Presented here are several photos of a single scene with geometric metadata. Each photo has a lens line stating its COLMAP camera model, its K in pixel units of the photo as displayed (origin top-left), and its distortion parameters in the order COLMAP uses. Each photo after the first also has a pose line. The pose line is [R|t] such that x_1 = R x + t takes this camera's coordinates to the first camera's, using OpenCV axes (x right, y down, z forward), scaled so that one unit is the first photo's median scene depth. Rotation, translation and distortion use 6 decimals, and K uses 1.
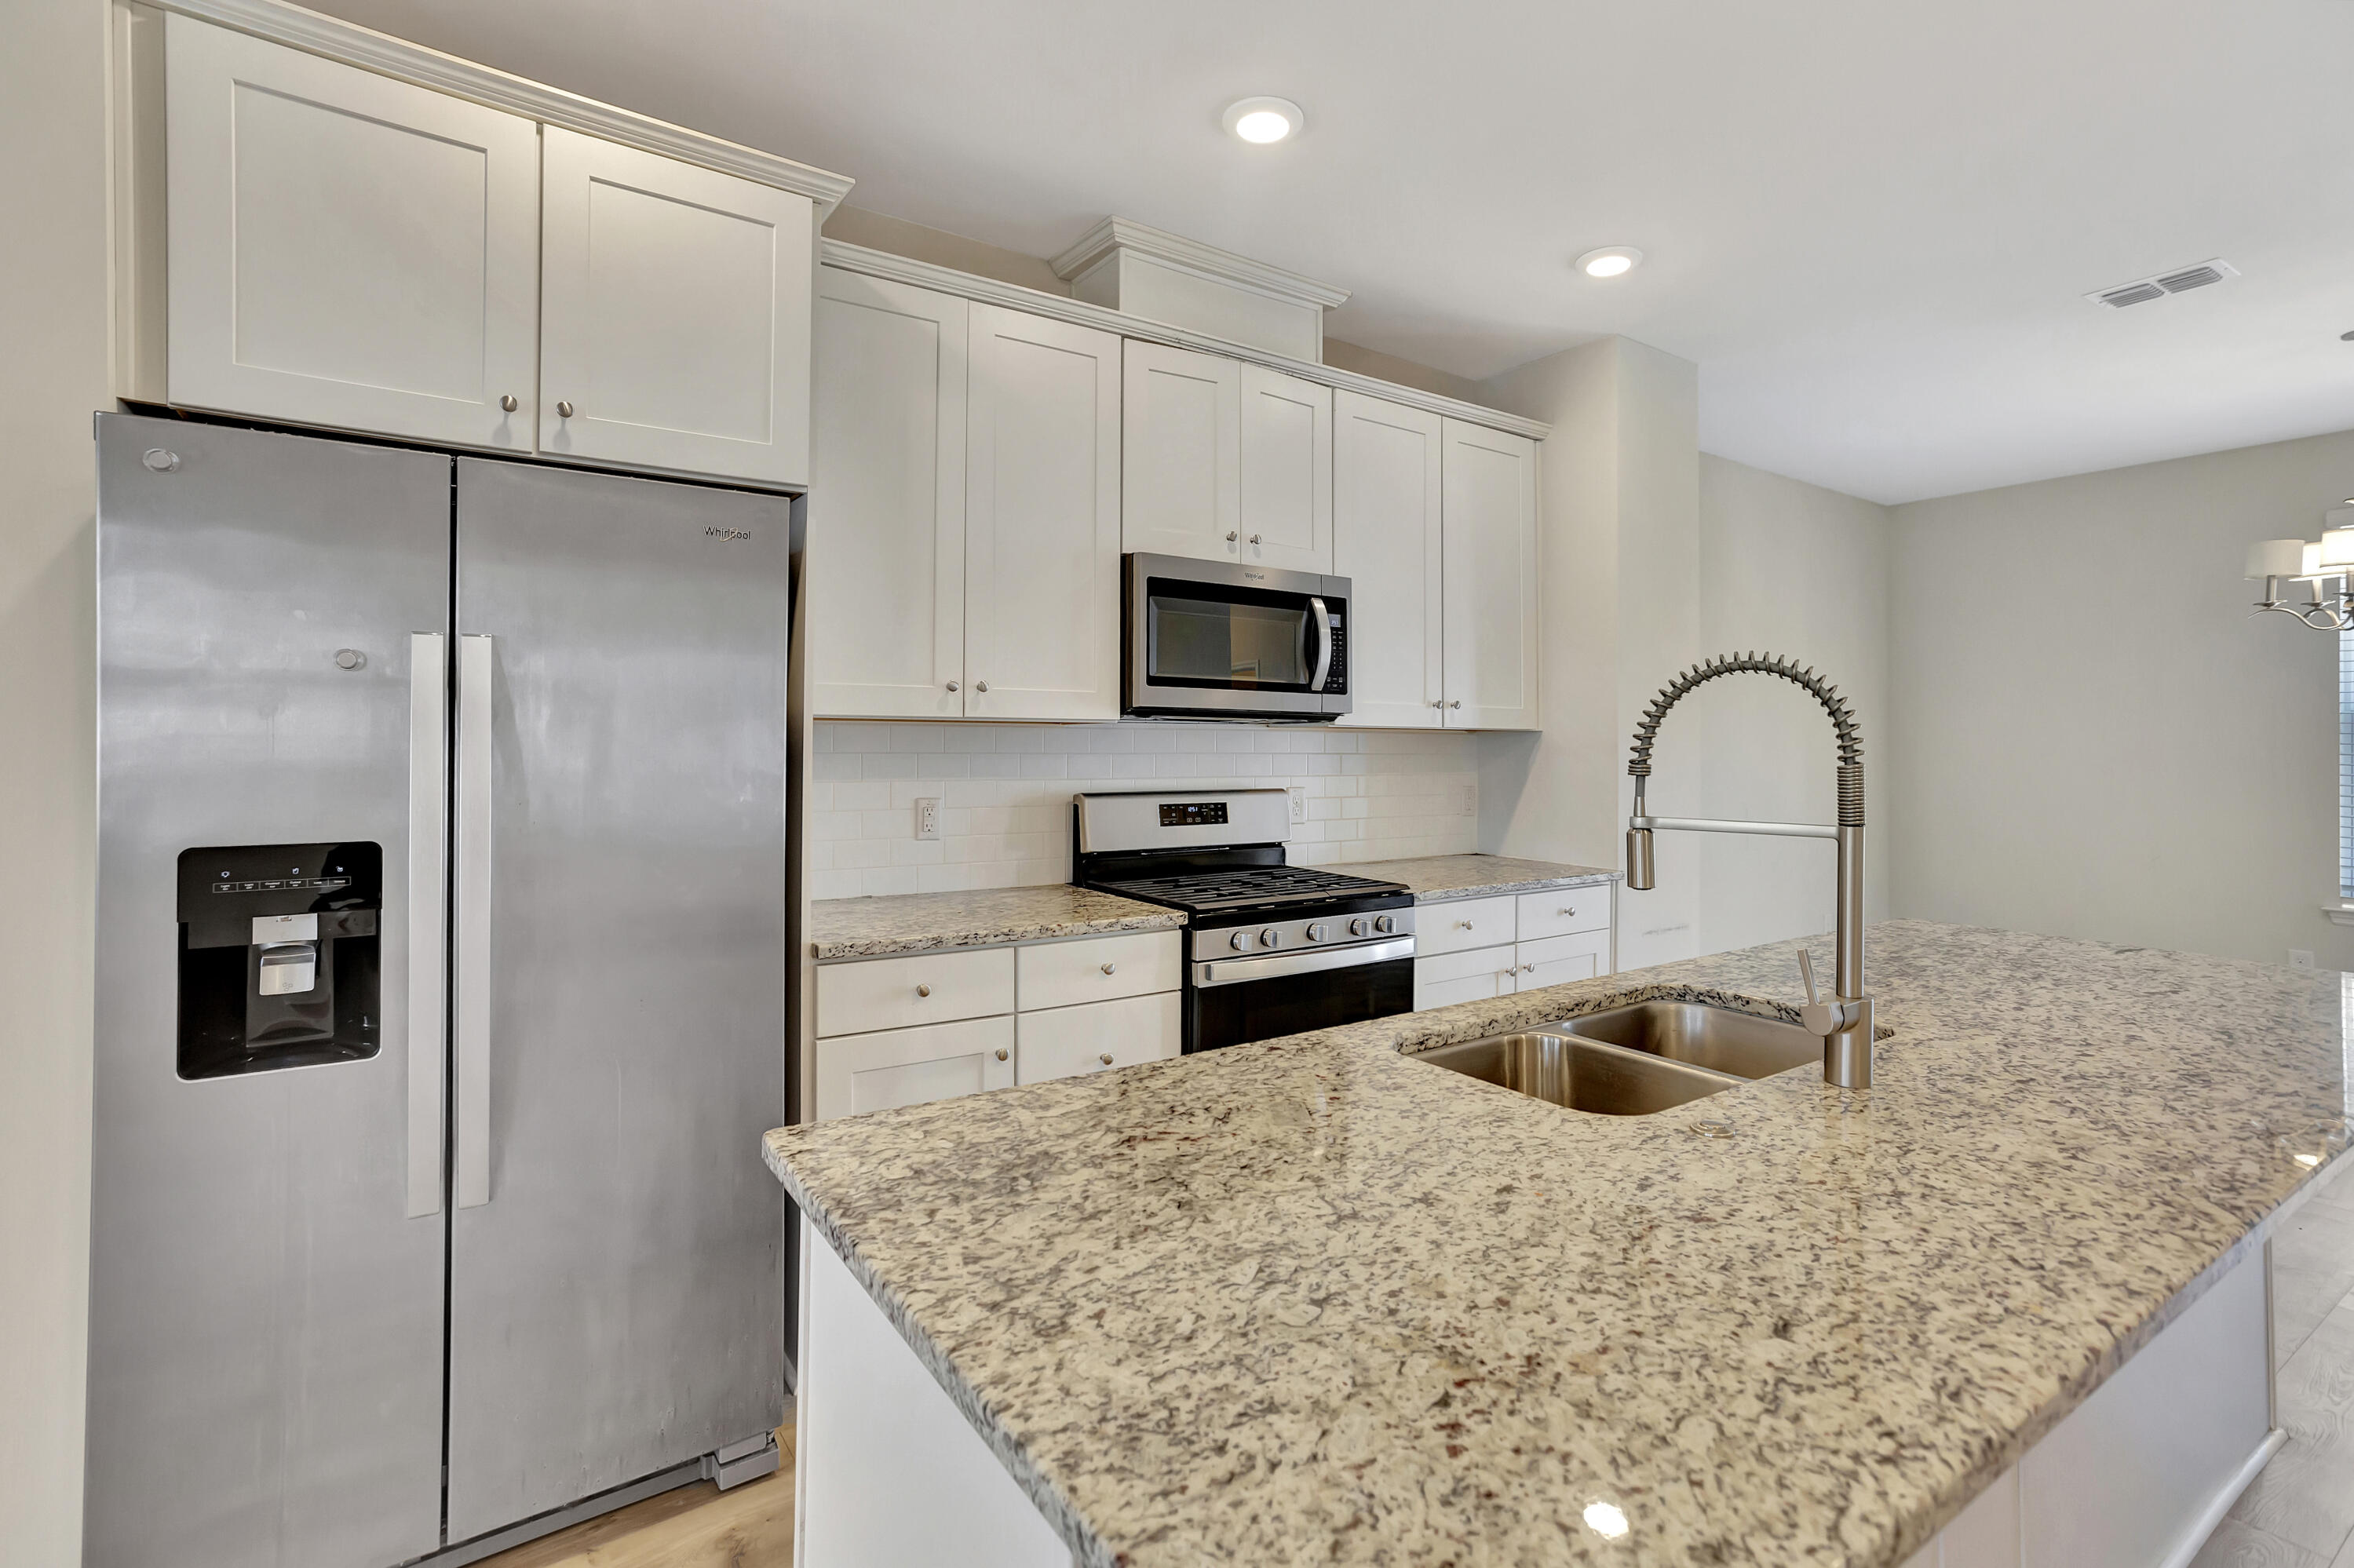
lens RADIAL K [[1117.0, 0, 1186.2], [0, 1117.0, 724.4], [0, 0, 1]] dist [-0.054424, 0.051810]
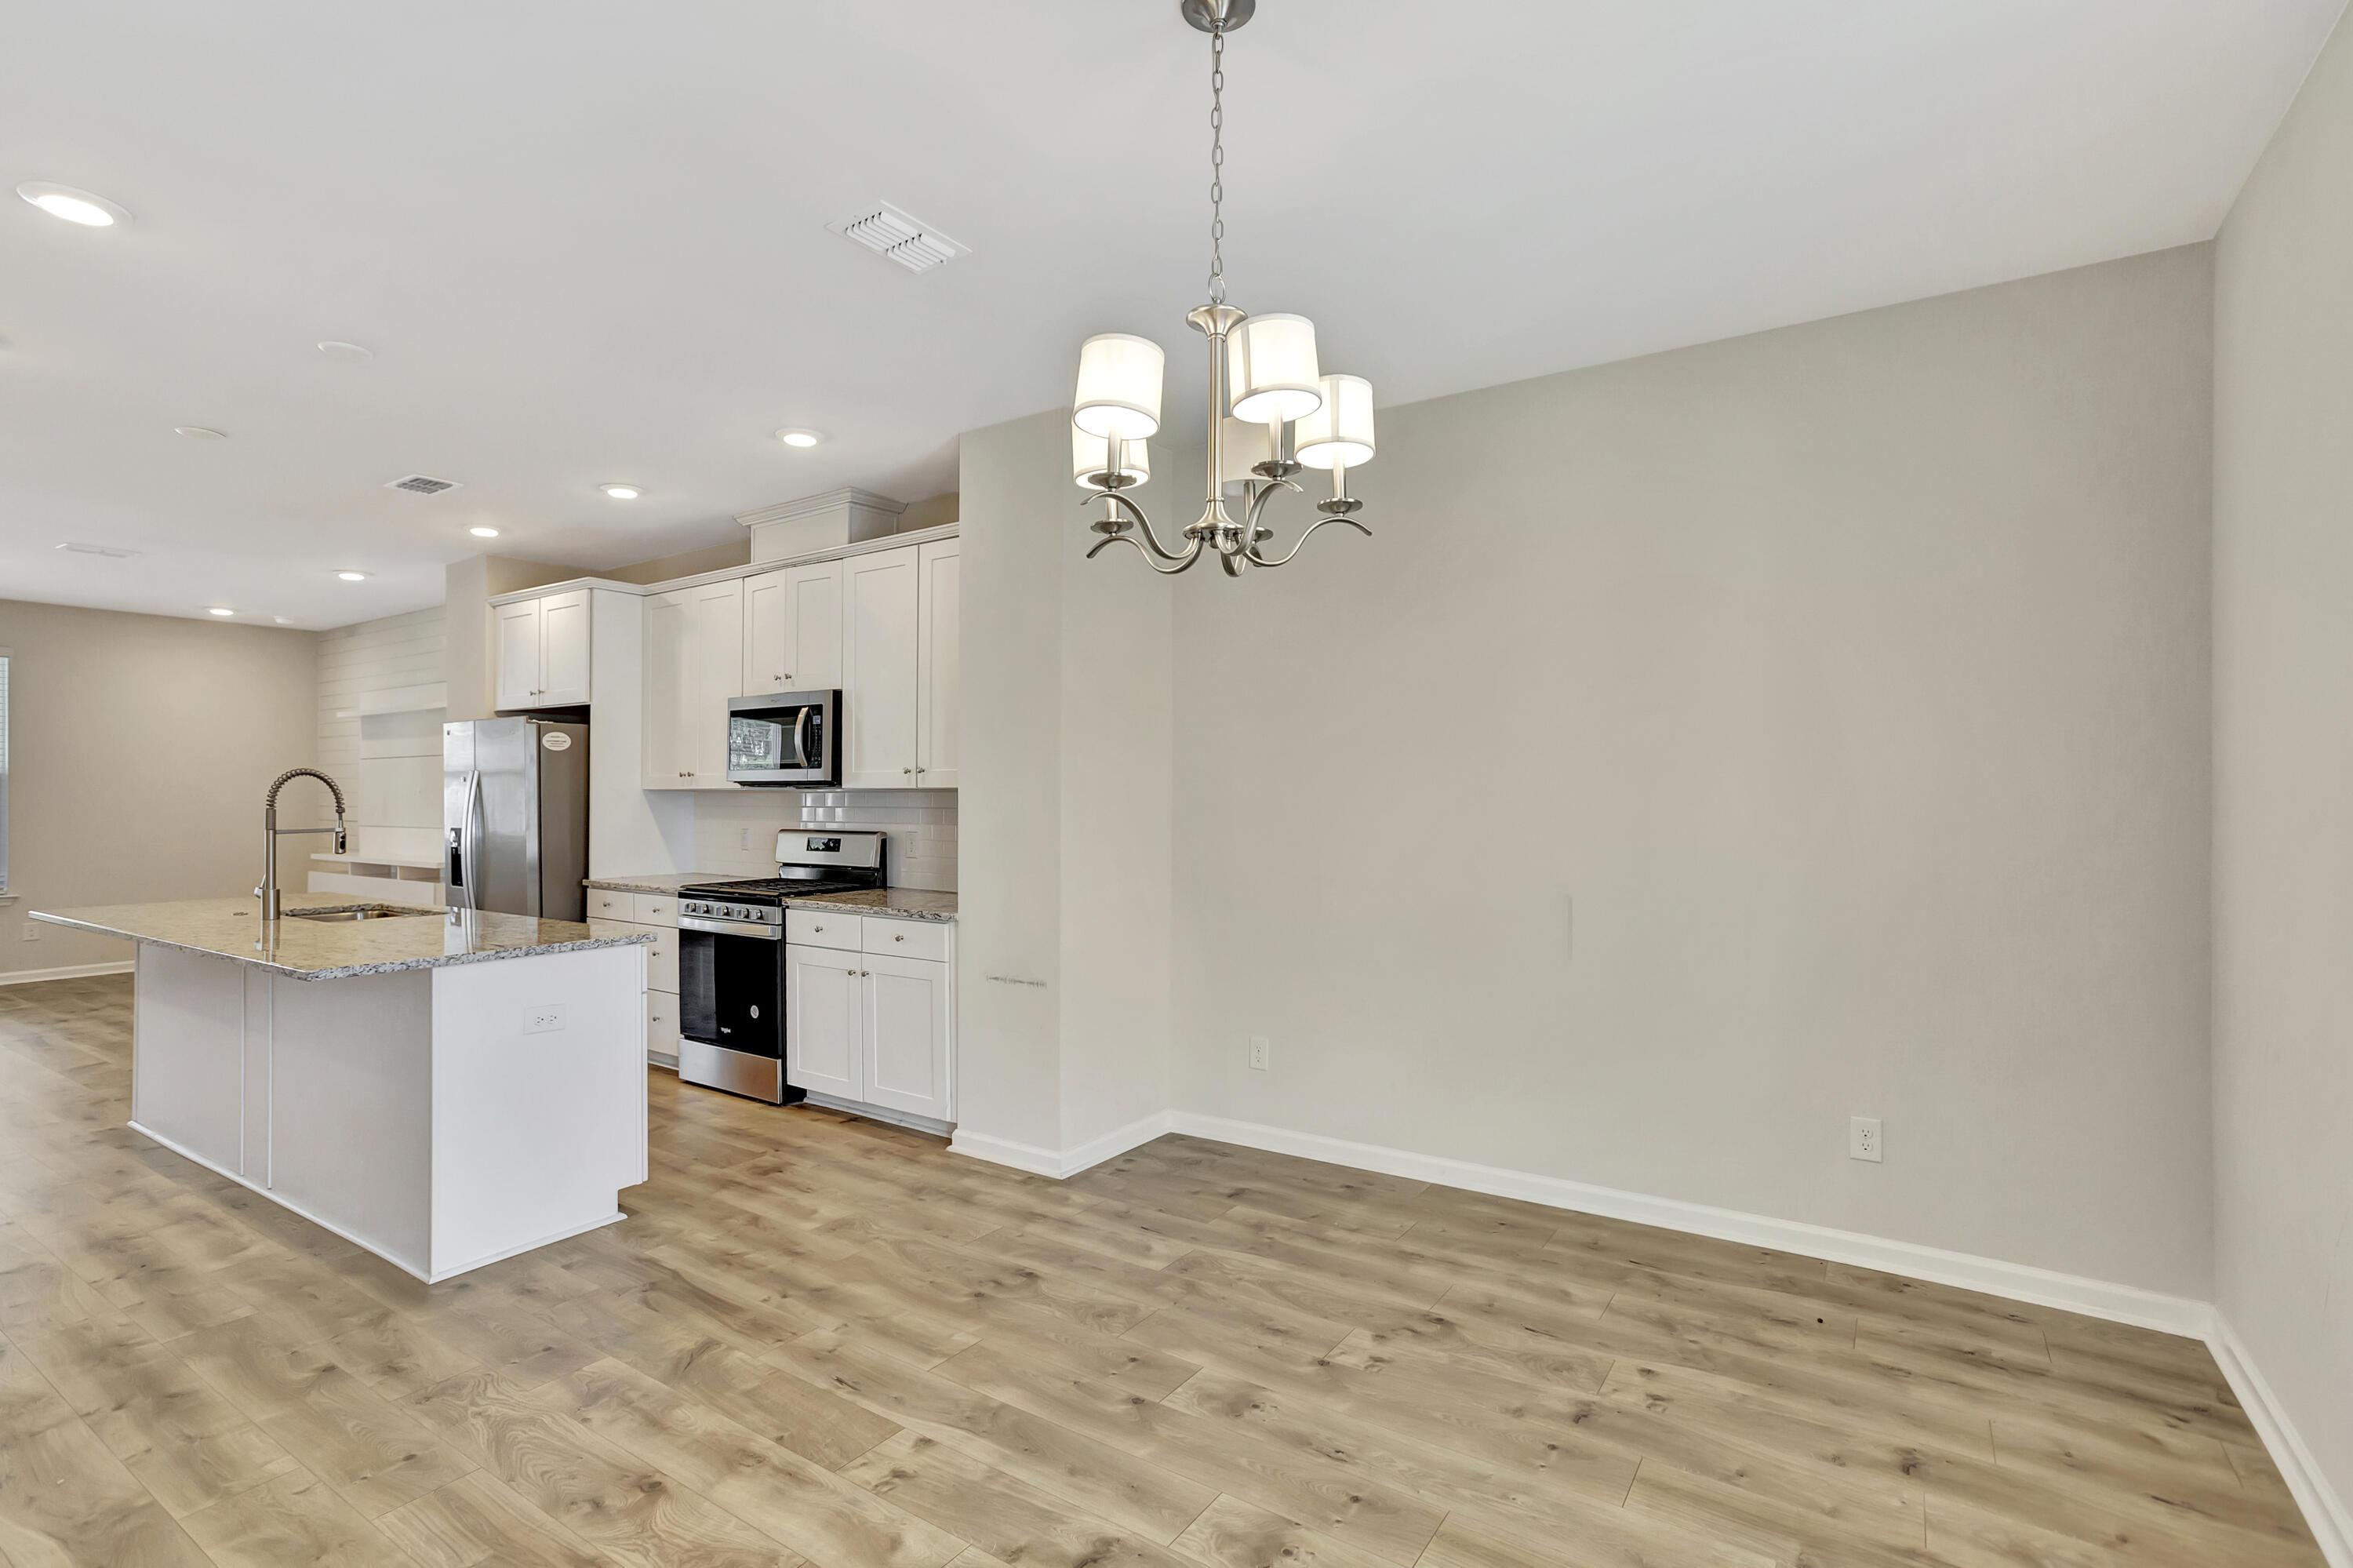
lens RADIAL K [[1095.6, 0, 1170.2], [0, 1095.6, 791.8], [0, 0, 1]] dist [-0.086382, 0.078790]
pose [[0.377910, -0.009981, -0.925789, 1.845613], [0.021133, 0.999774, -0.002152, 0.019891], [0.925601, -0.018752, 0.378035, 0.968207]]
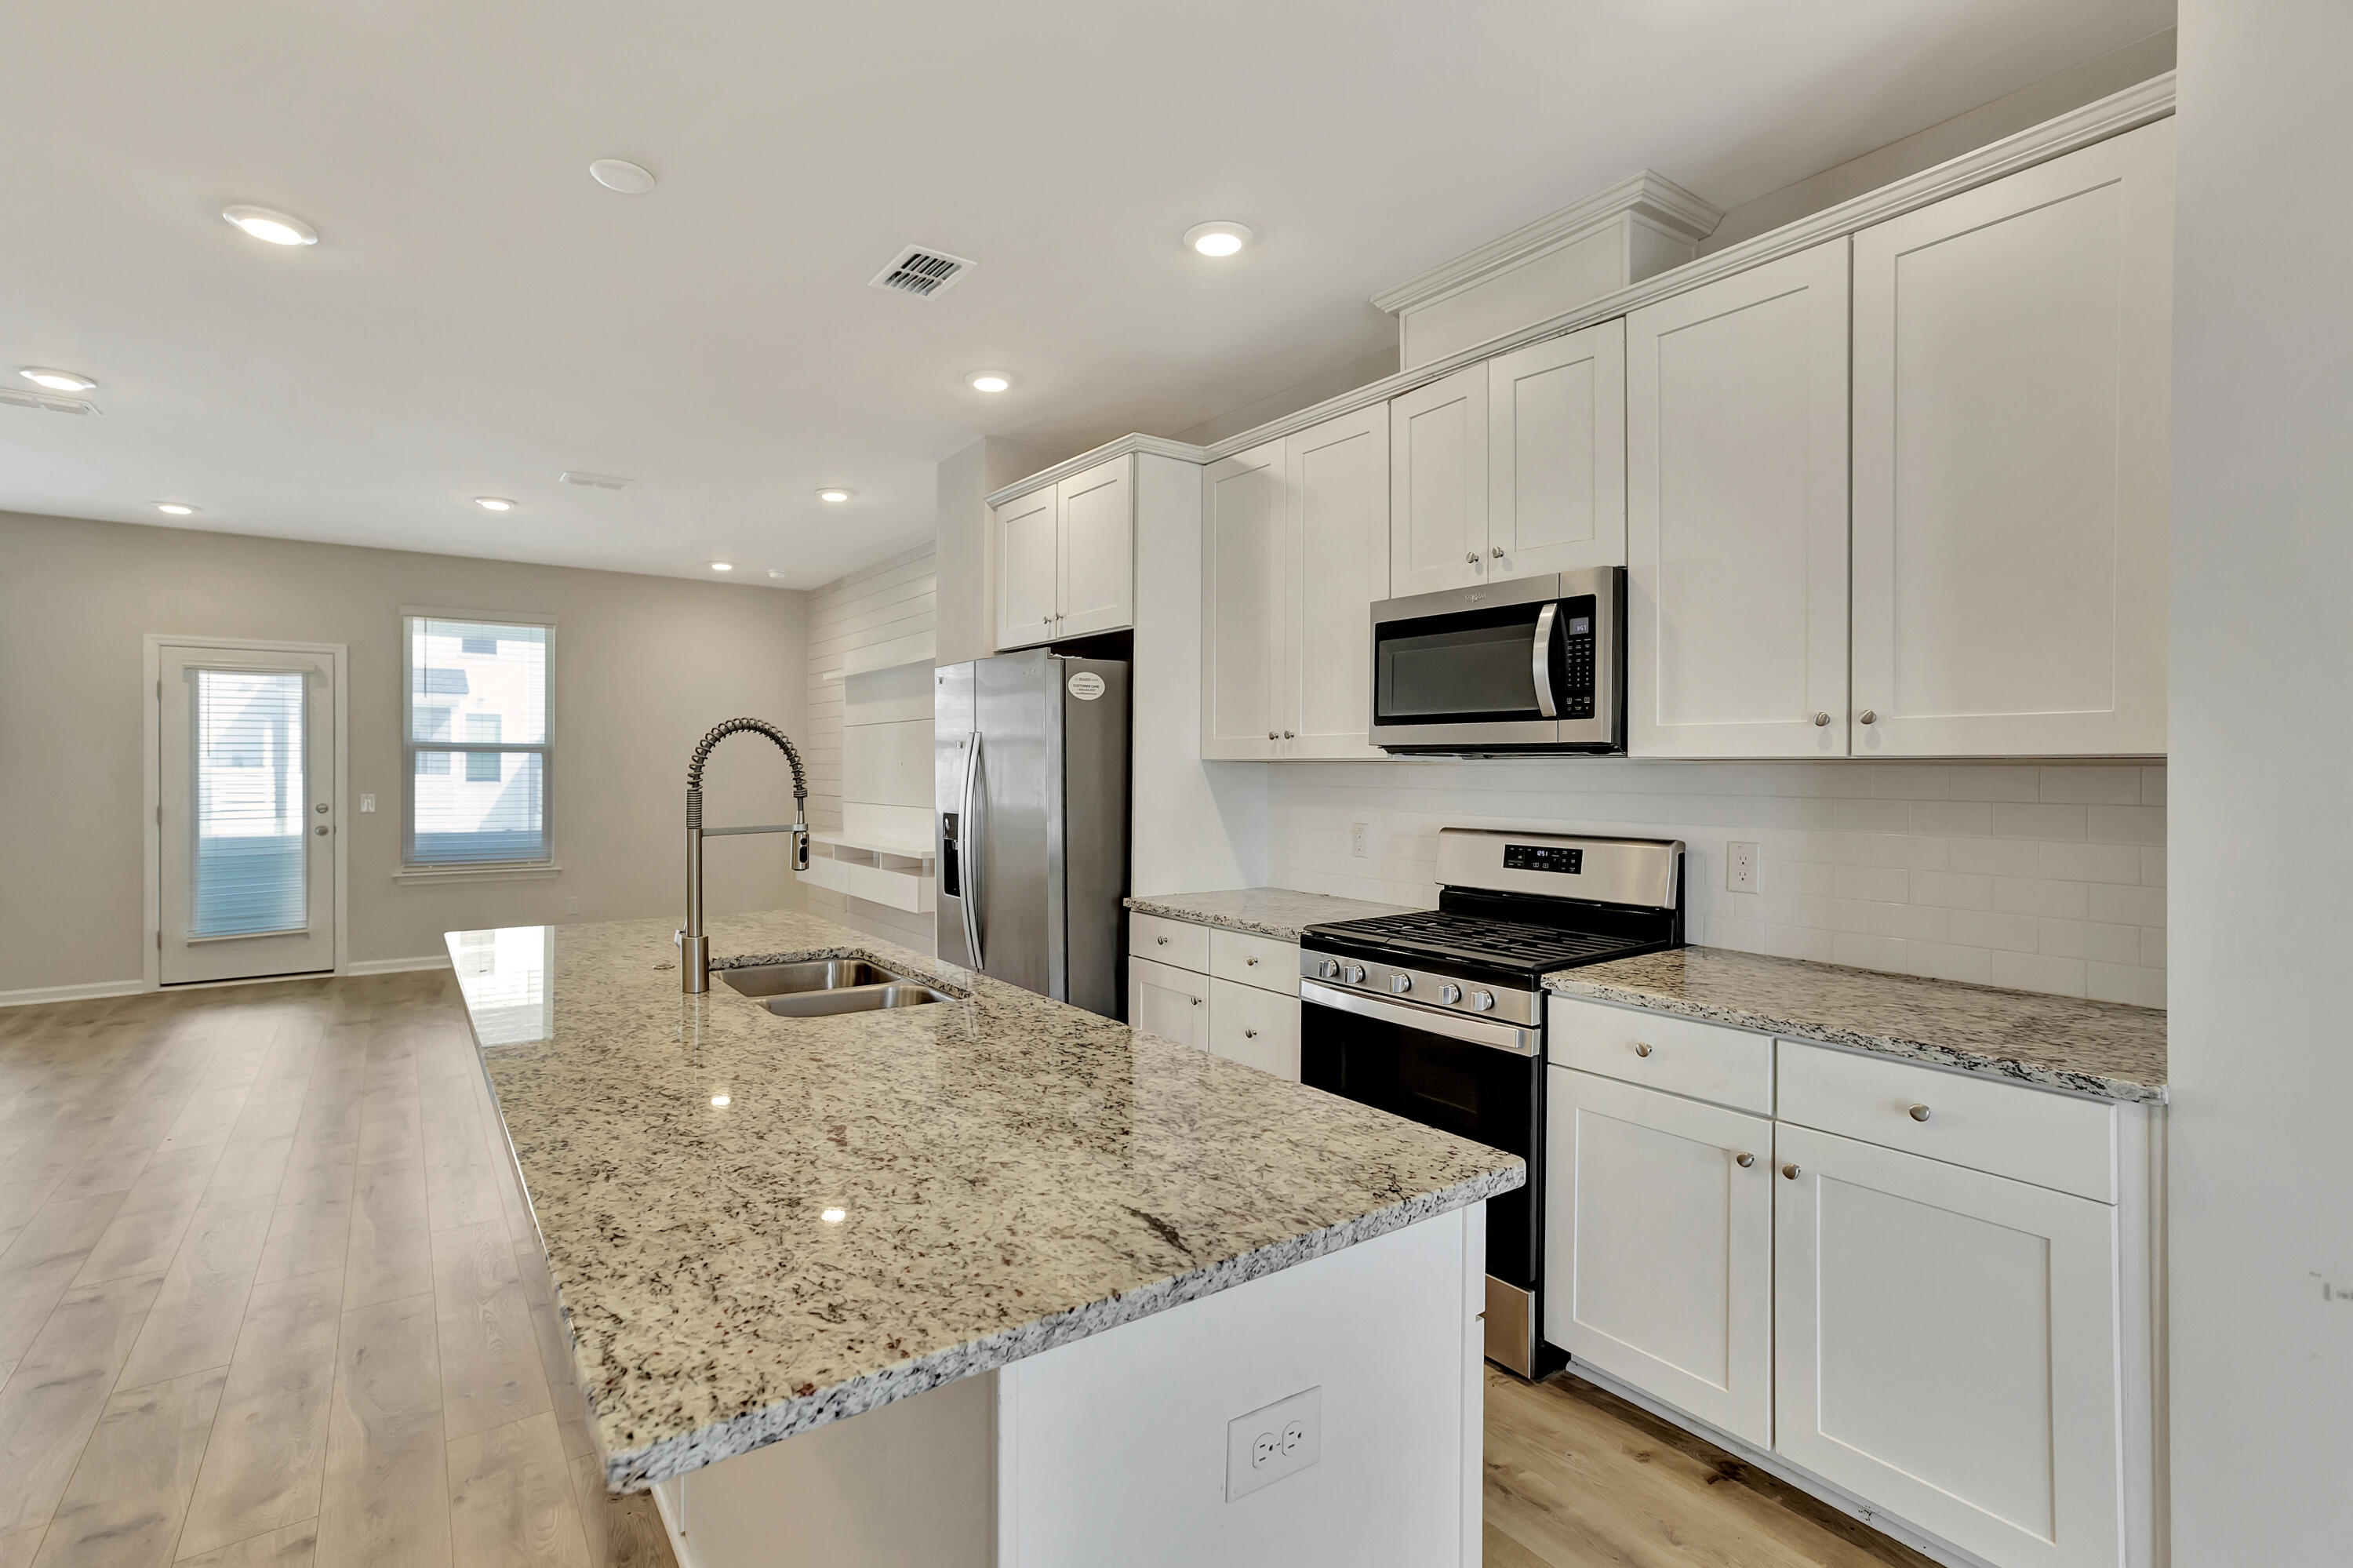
lens RADIAL K [[1099.6, 0, 1164.5], [0, 1099.6, 781.6], [0, 0, 1]] dist [-0.054237, 0.039810]
pose [[0.017819, 0.003242, -0.999836, 0.987382], [0.014867, 0.999883, 0.003507, 0.011044], [0.999731, -0.014927, 0.017769, 0.755447]]
